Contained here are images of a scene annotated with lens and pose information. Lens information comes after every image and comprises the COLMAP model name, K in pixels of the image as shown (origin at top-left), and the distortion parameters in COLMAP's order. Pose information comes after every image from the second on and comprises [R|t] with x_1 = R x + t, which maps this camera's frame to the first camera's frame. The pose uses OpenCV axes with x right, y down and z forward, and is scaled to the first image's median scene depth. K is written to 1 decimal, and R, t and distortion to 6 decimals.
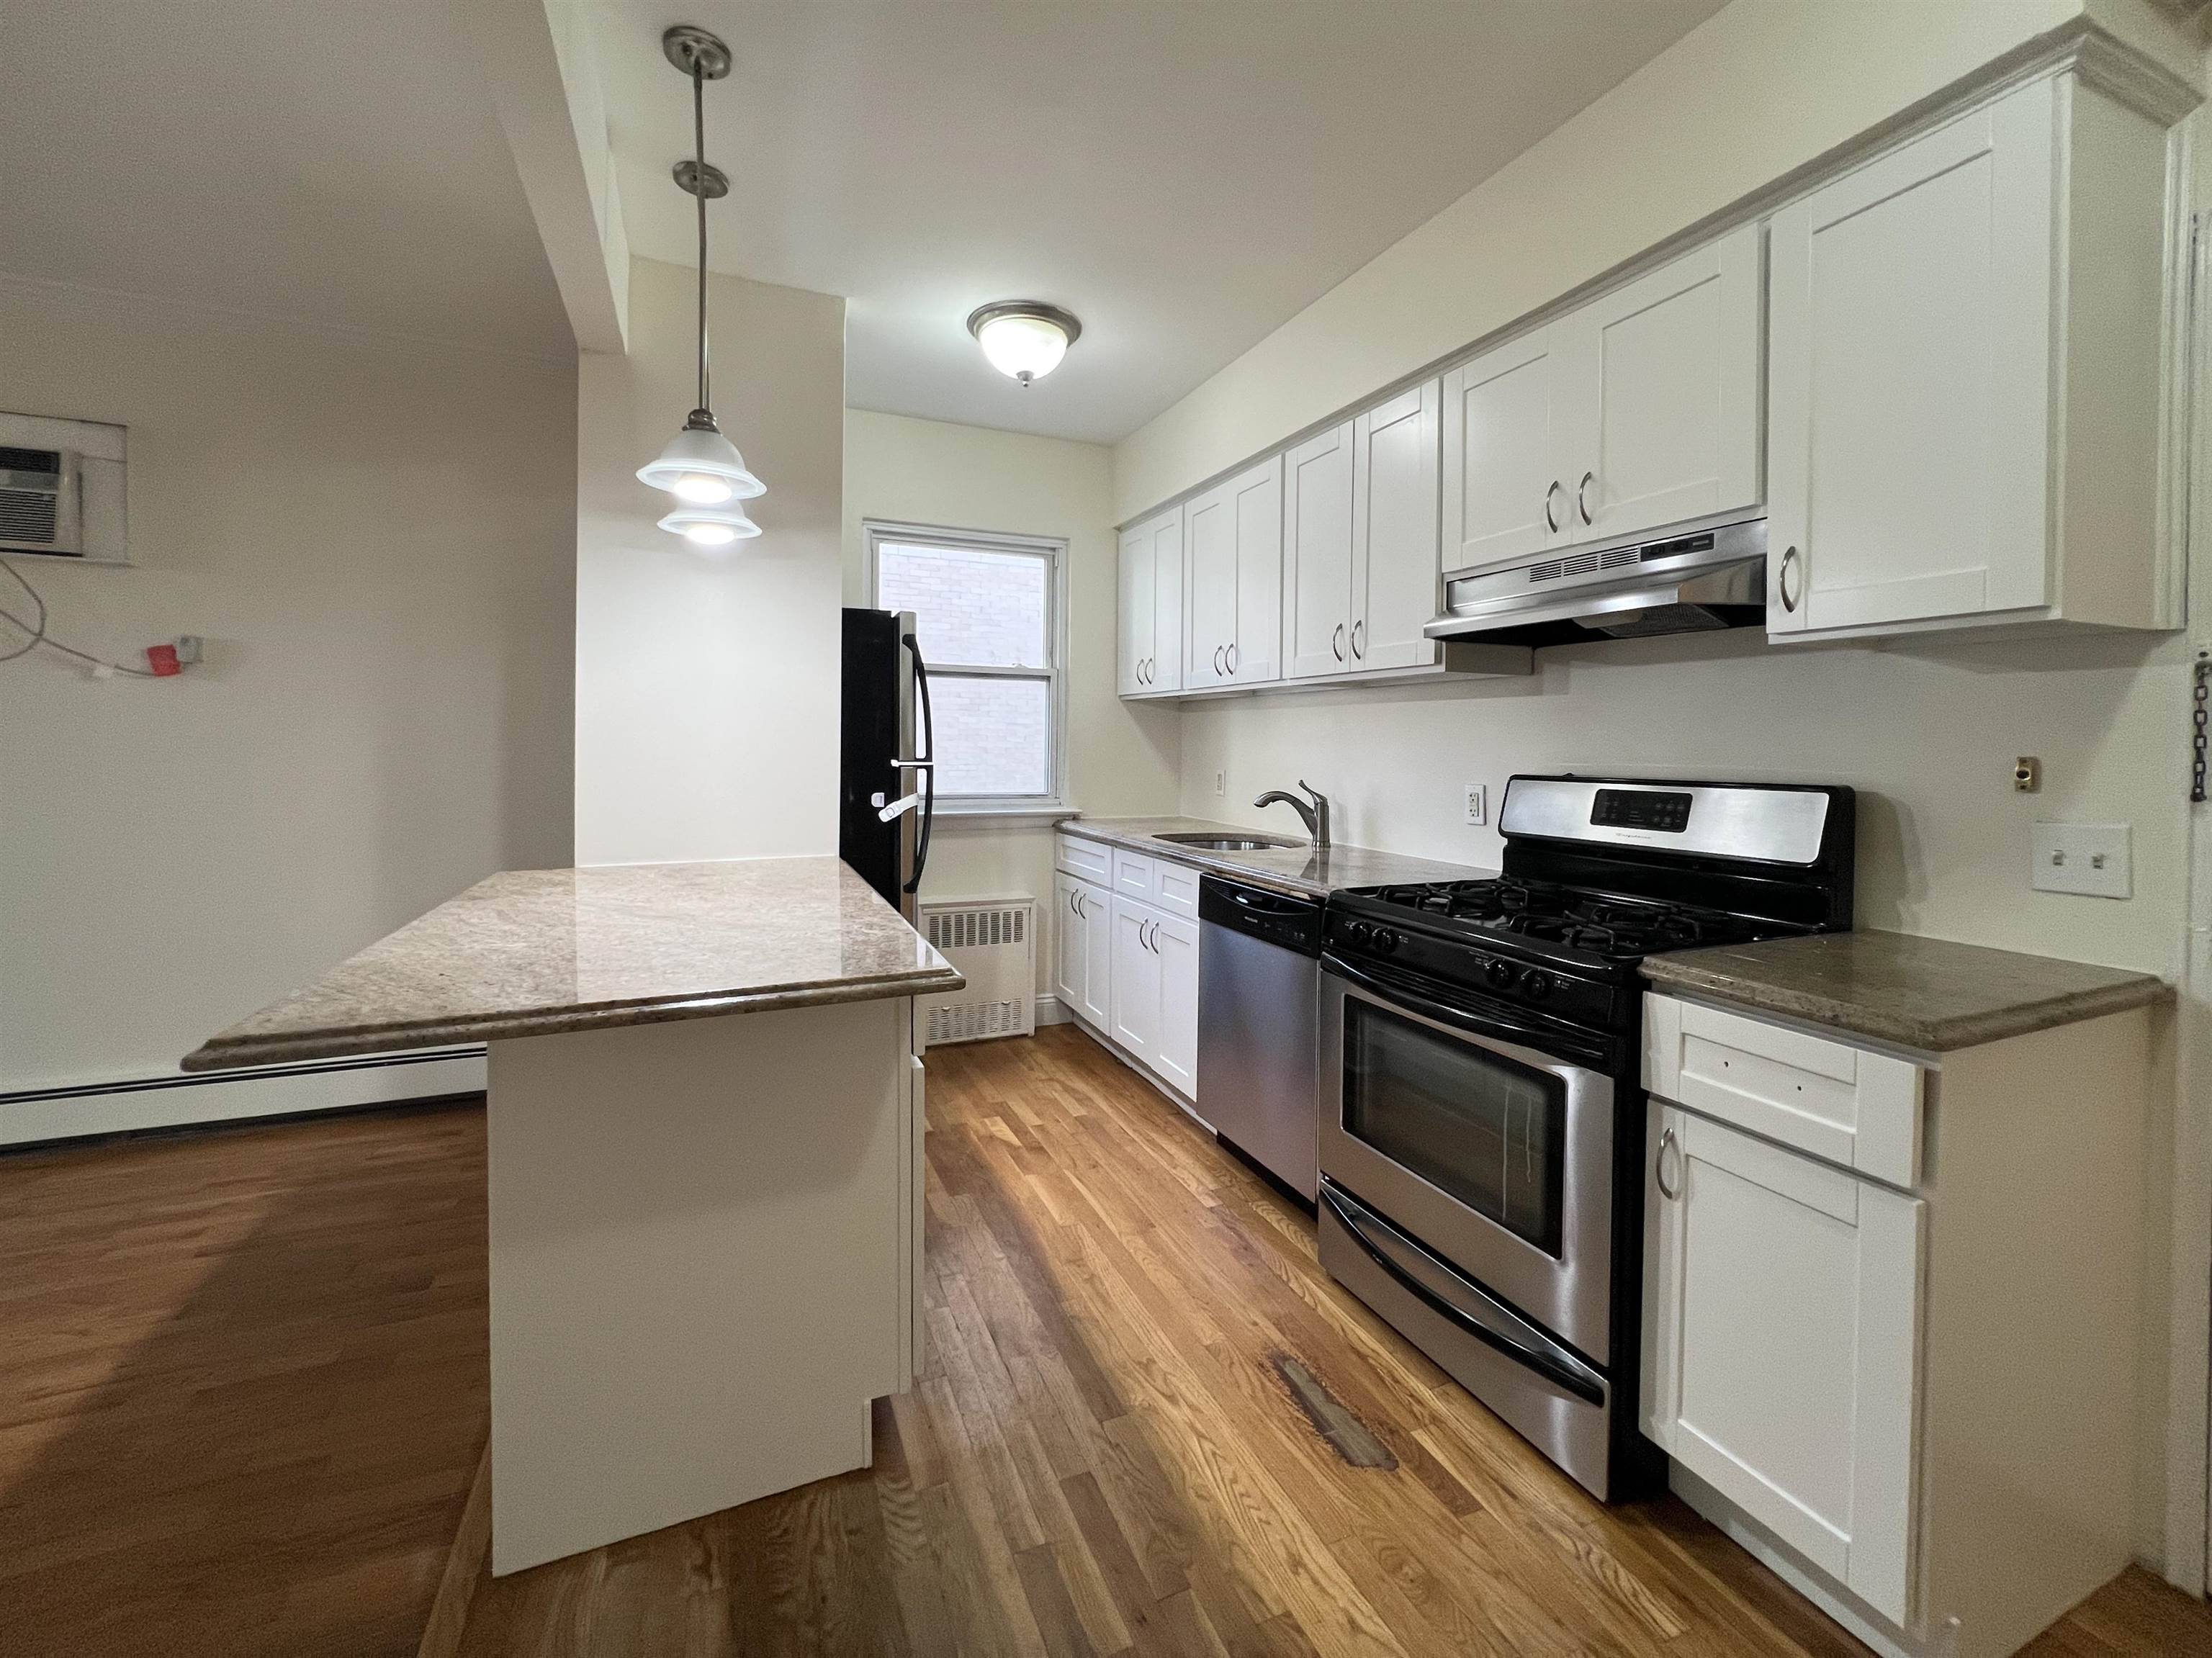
lens RADIAL K [[906.4, 0, 1098.0], [0, 906.4, 758.2], [0, 0, 1]] dist [-0.001077, 0.000046]
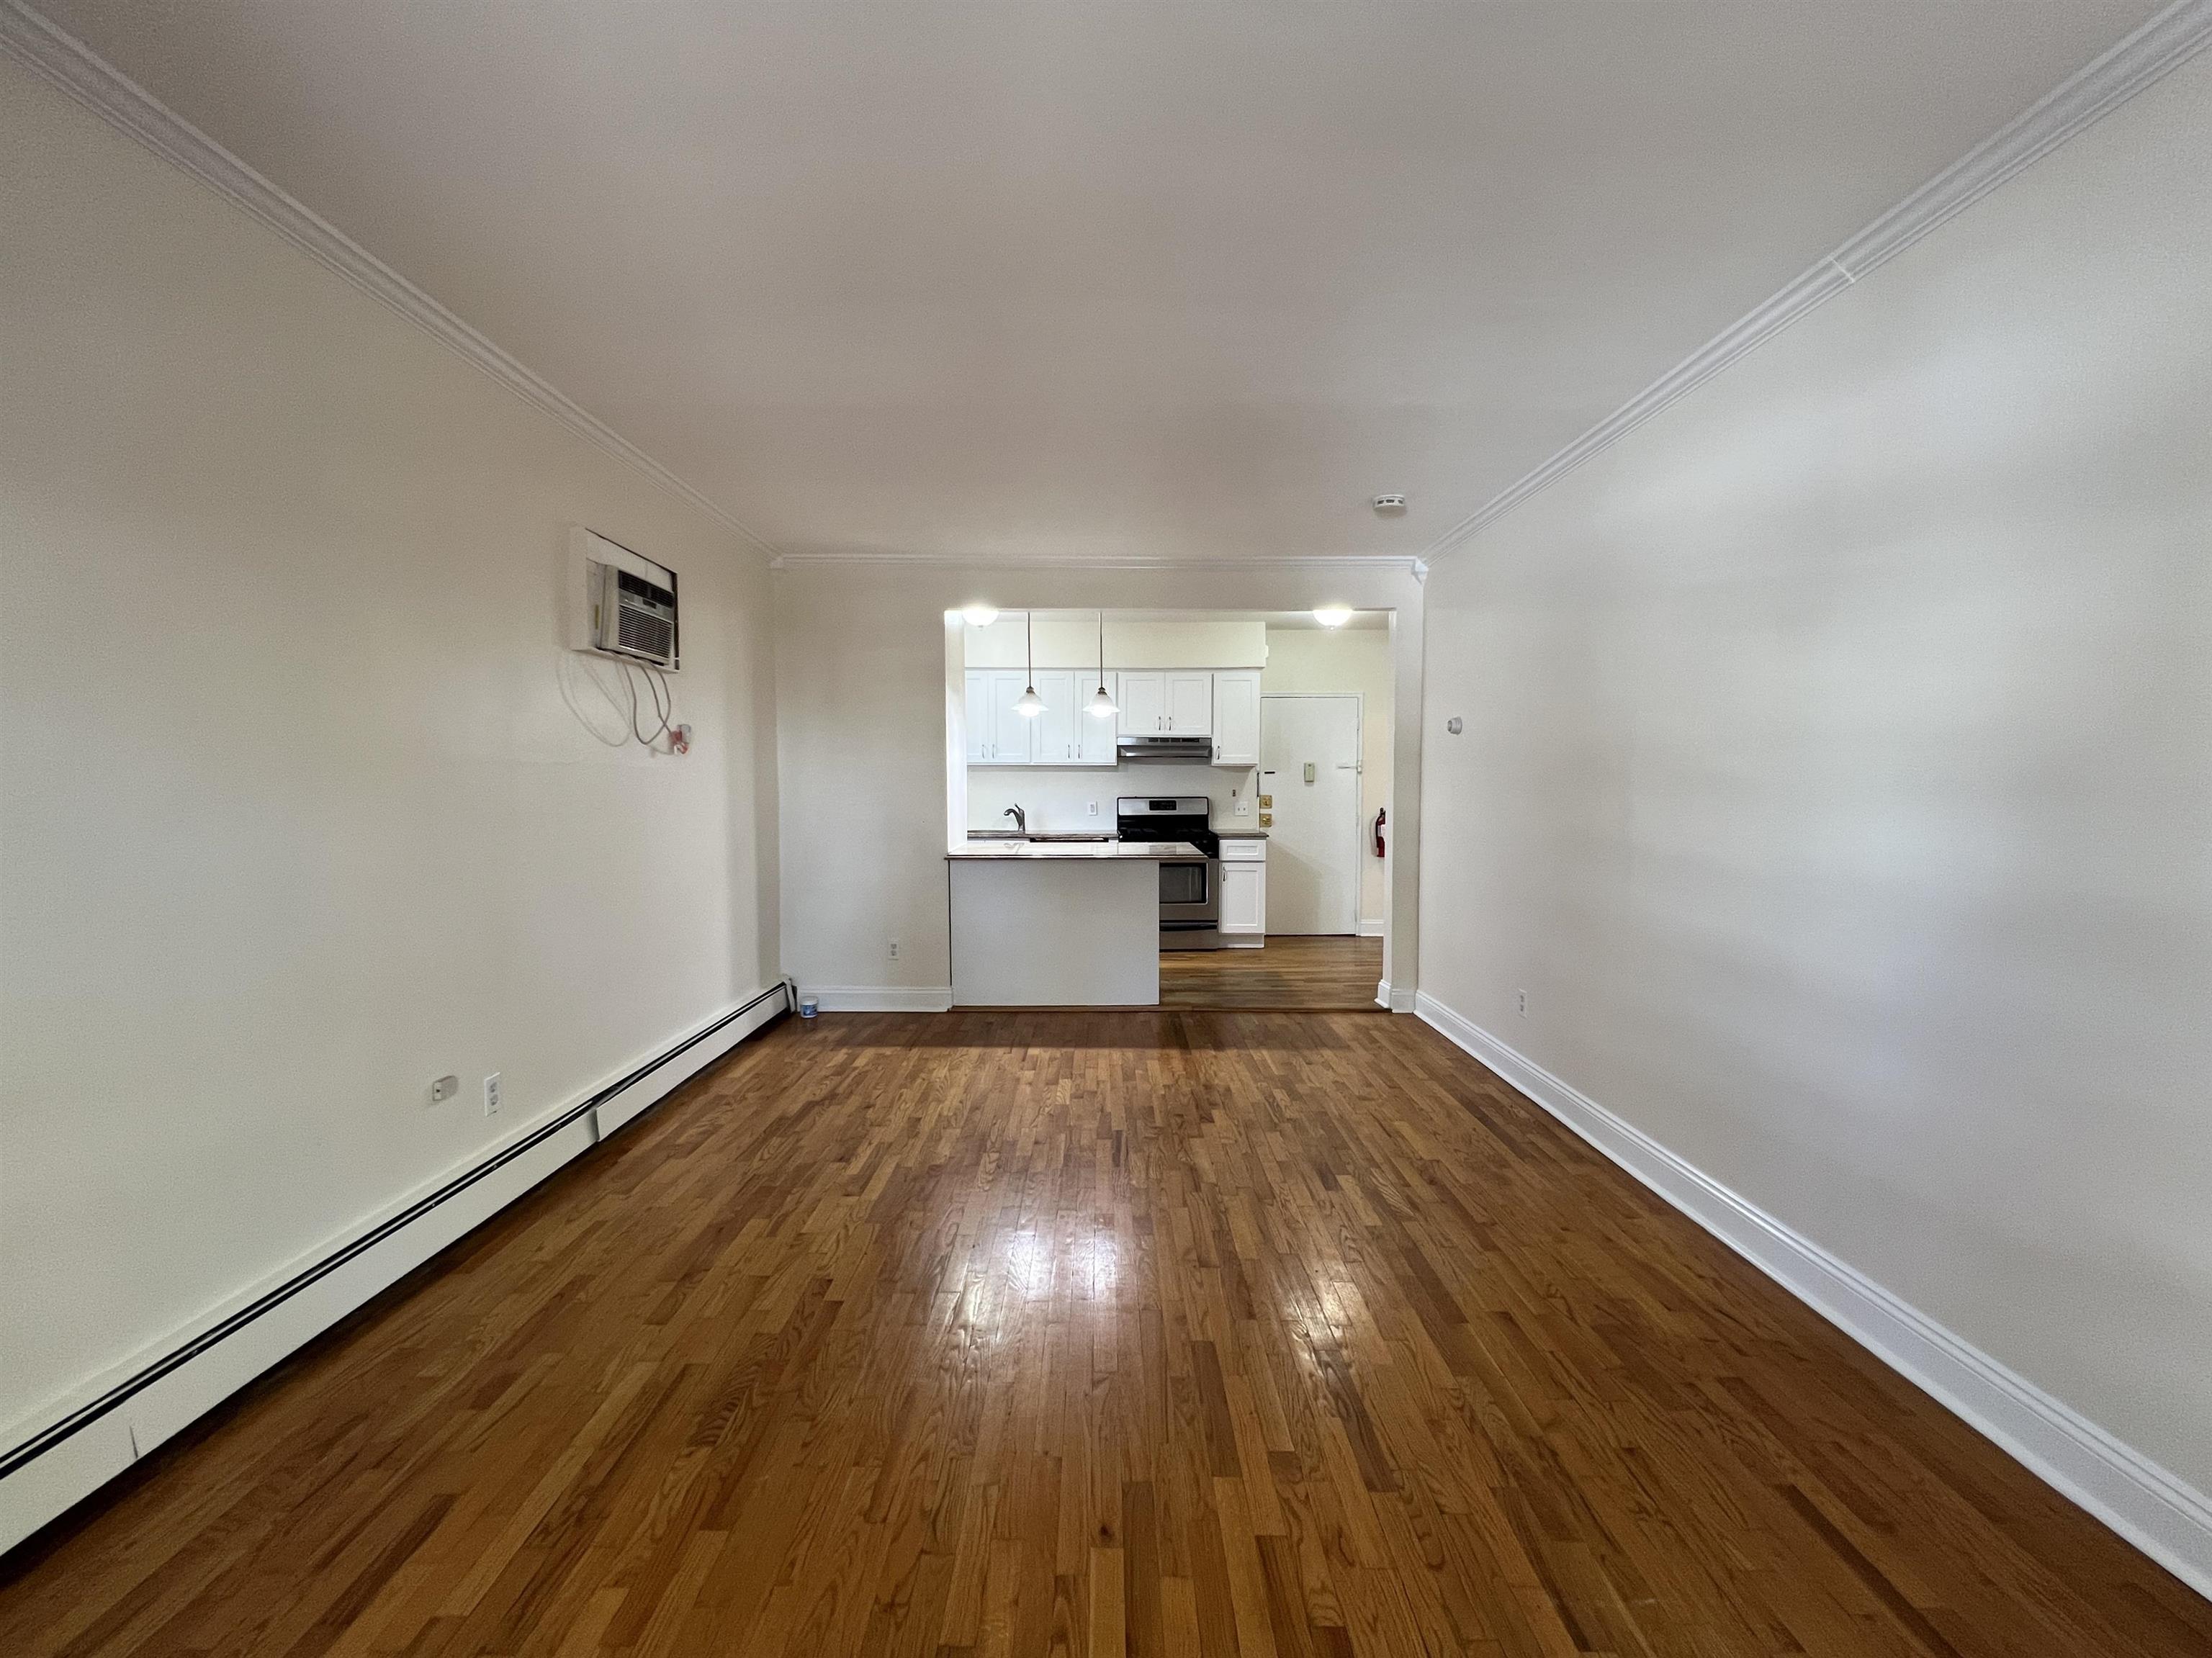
lens RADIAL K [[899.8, 0, 1110.6], [0, 899.8, 819.8], [0, 0, 1]] dist [-0.000556, -0.000149]
pose [[0.378263, -0.047892, 0.924459, -2.466141], [0.017775, 0.998852, 0.044473, -0.043602], [-0.925528, -0.000391, 0.378680, -0.163097]]
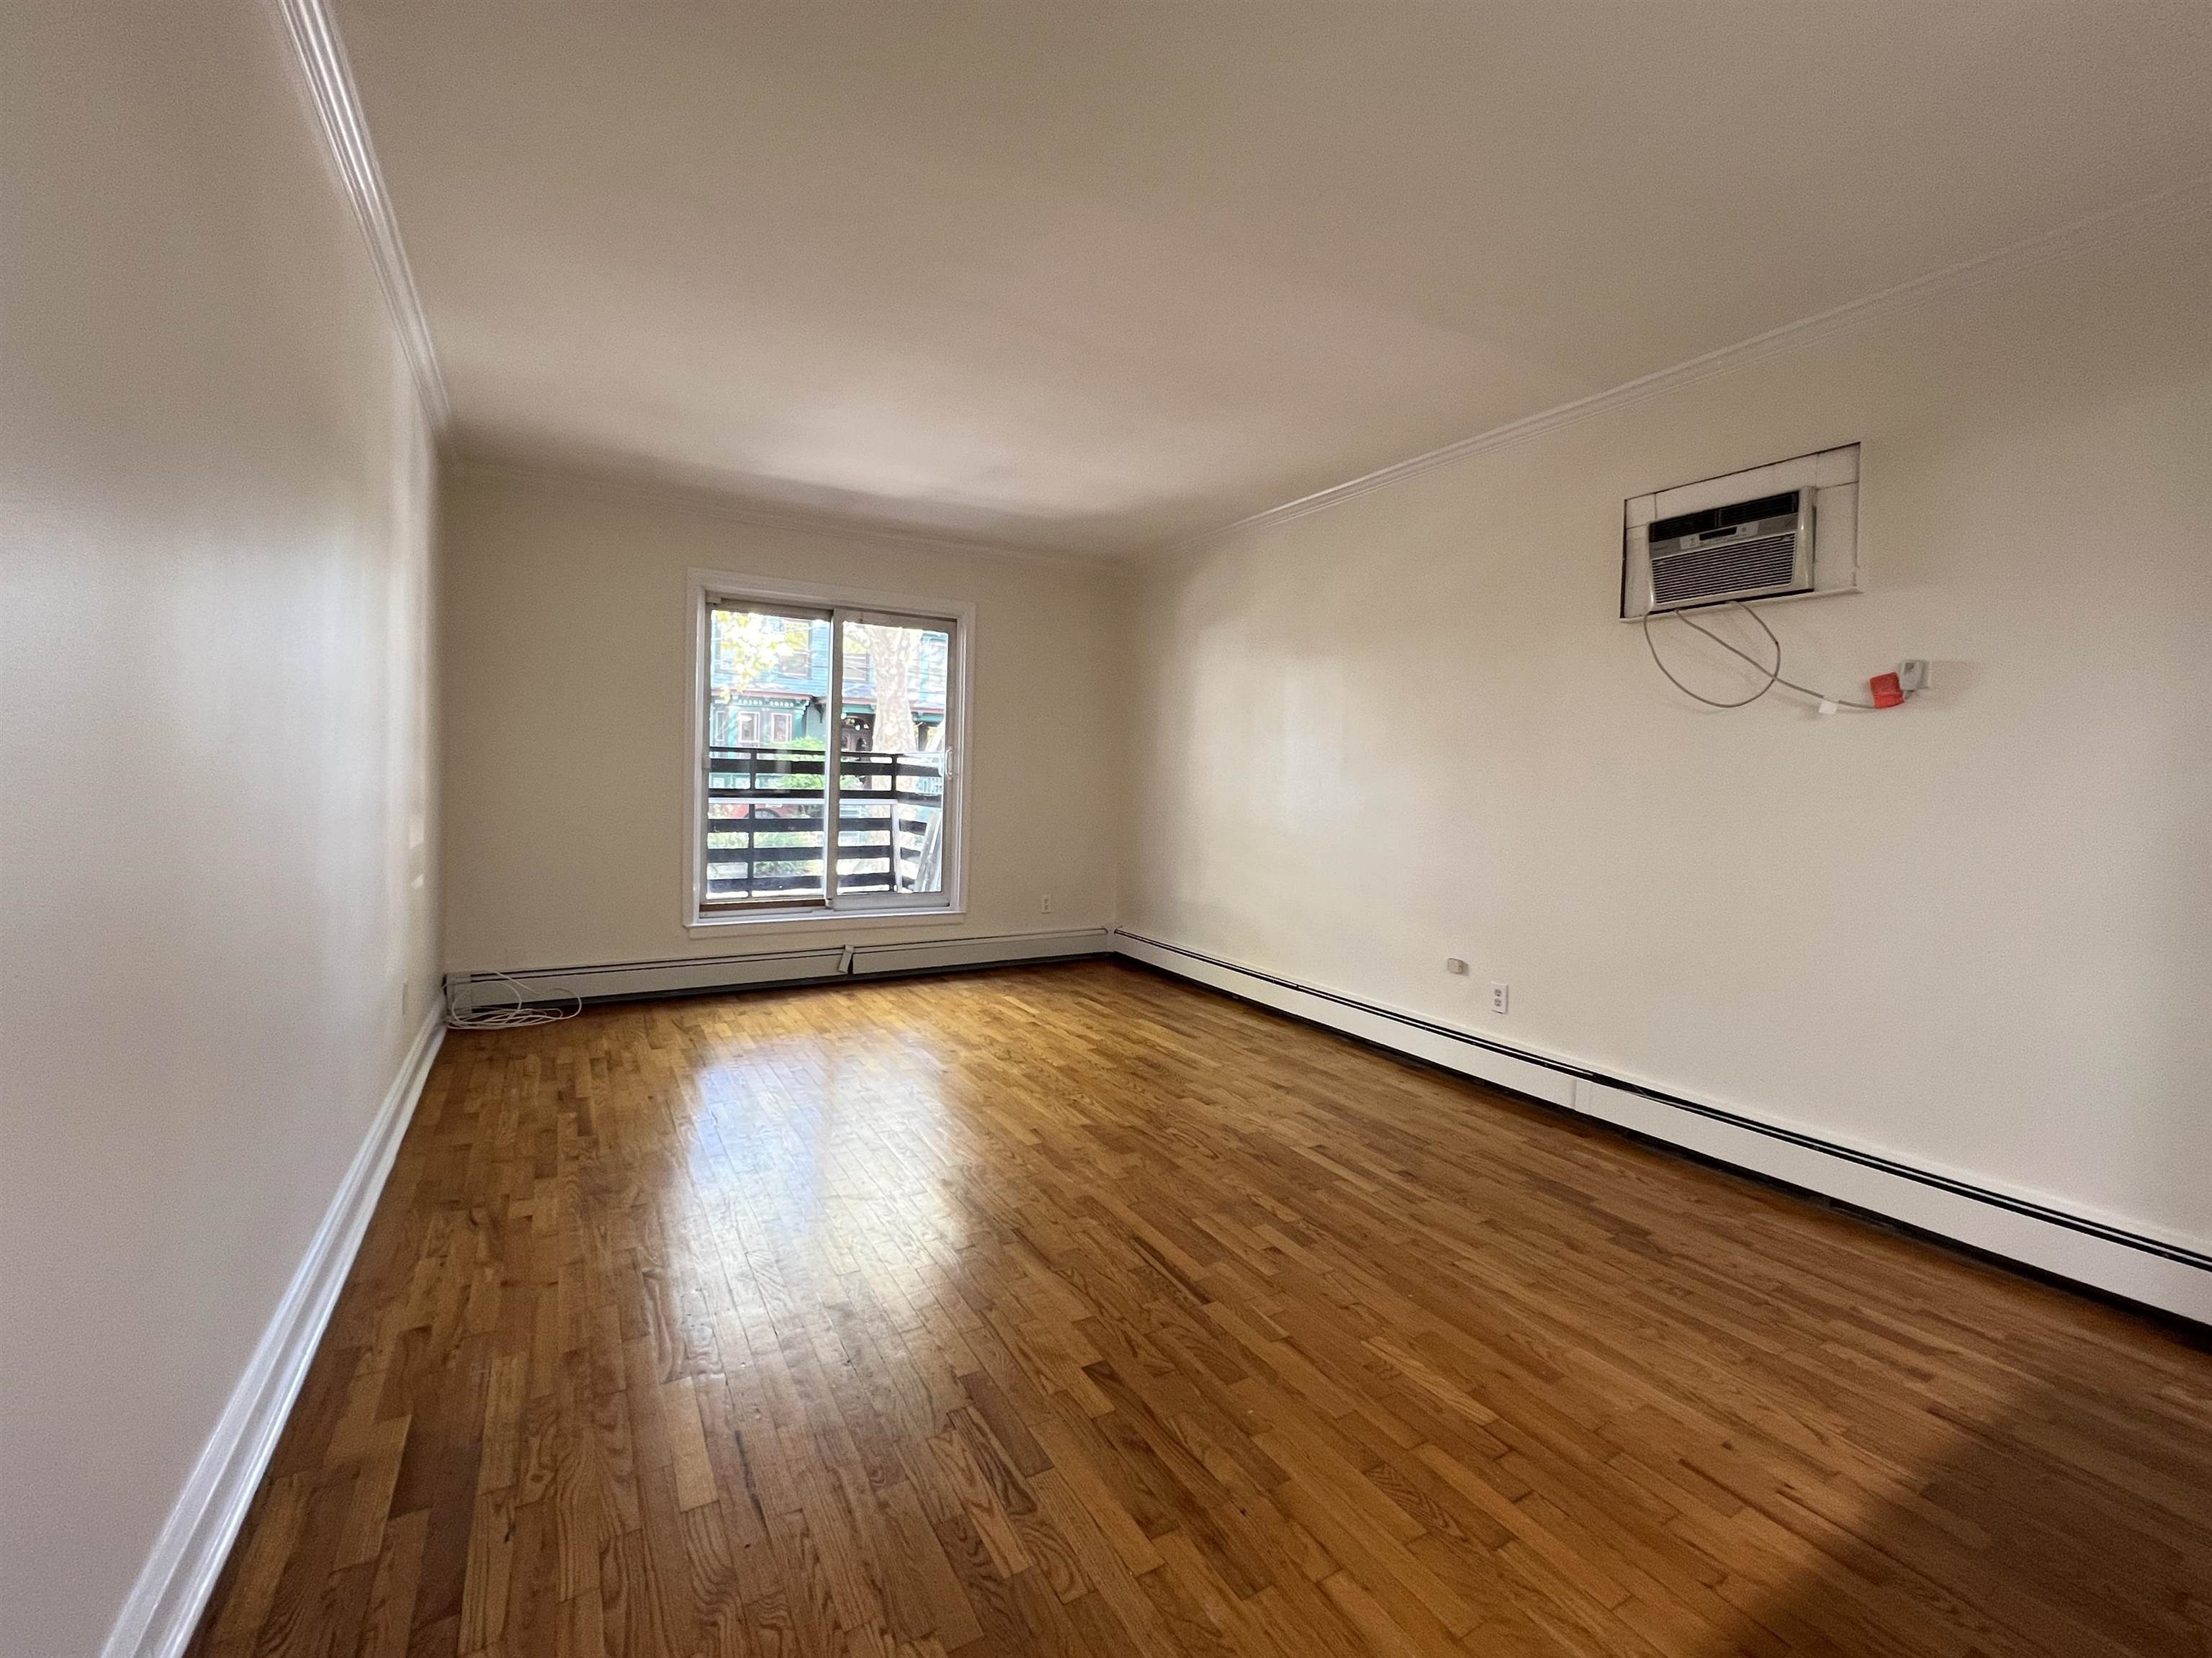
lens RADIAL K [[935.3, 0, 1099.9], [0, 935.3, 794.4], [0, 0, 1]] dist [-0.001793, -0.000070]
pose [[0.128639, 0.007646, -0.991662, -0.253050], [-0.039551, 0.999214, 0.002574, 0.027909], [0.990902, 0.038890, 0.128841, 0.132522]]
